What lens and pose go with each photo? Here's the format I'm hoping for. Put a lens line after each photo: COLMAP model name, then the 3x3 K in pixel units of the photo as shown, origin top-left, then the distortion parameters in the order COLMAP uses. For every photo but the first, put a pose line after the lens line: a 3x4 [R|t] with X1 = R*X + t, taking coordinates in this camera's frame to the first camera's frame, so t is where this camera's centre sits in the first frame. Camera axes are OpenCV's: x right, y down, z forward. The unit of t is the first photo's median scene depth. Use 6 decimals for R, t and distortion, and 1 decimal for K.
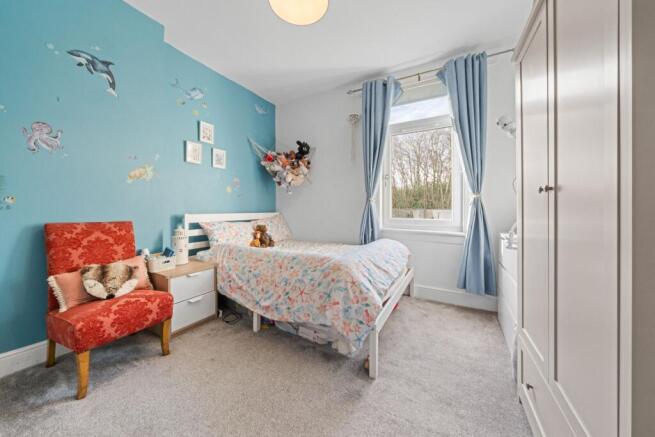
lens RADIAL K [[227.0, 0, 328.5], [0, 227.0, 209.3], [0, 0, 1]] dist [0.001178, -0.000036]
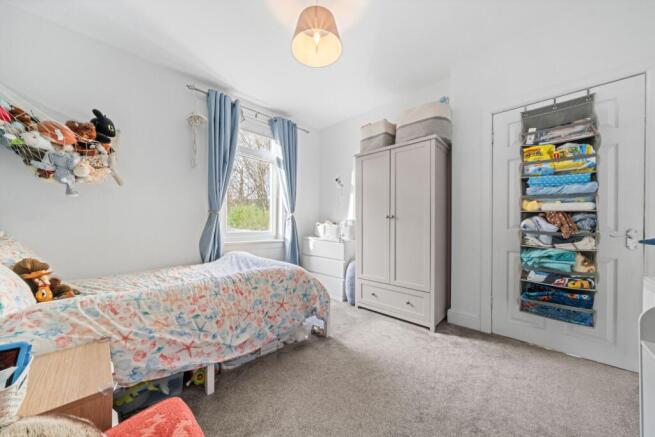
lens RADIAL K [[224.8, 0, 326.3], [0, 224.8, 220.0], [0, 0, 1]] dist [-0.000968, -0.000038]
pose [[0.270240, 0.006359, 0.962772, -0.675827], [-0.000507, 0.999979, -0.006462, -0.010907], [-0.962793, 0.001258, 0.270238, 0.329279]]
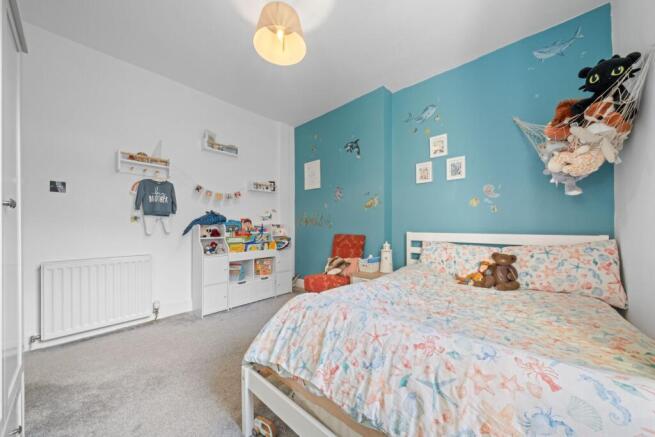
lens RADIAL K [[229.0, 0, 327.7], [0, 229.0, 229.2], [0, 0, 1]] dist [-0.000774, -0.000127]
pose [[-0.226716, 0.004626, -0.973950, 0.503480], [-0.005456, 0.999967, 0.006020, 0.002827], [0.973946, 0.006679, -0.226683, 0.796612]]
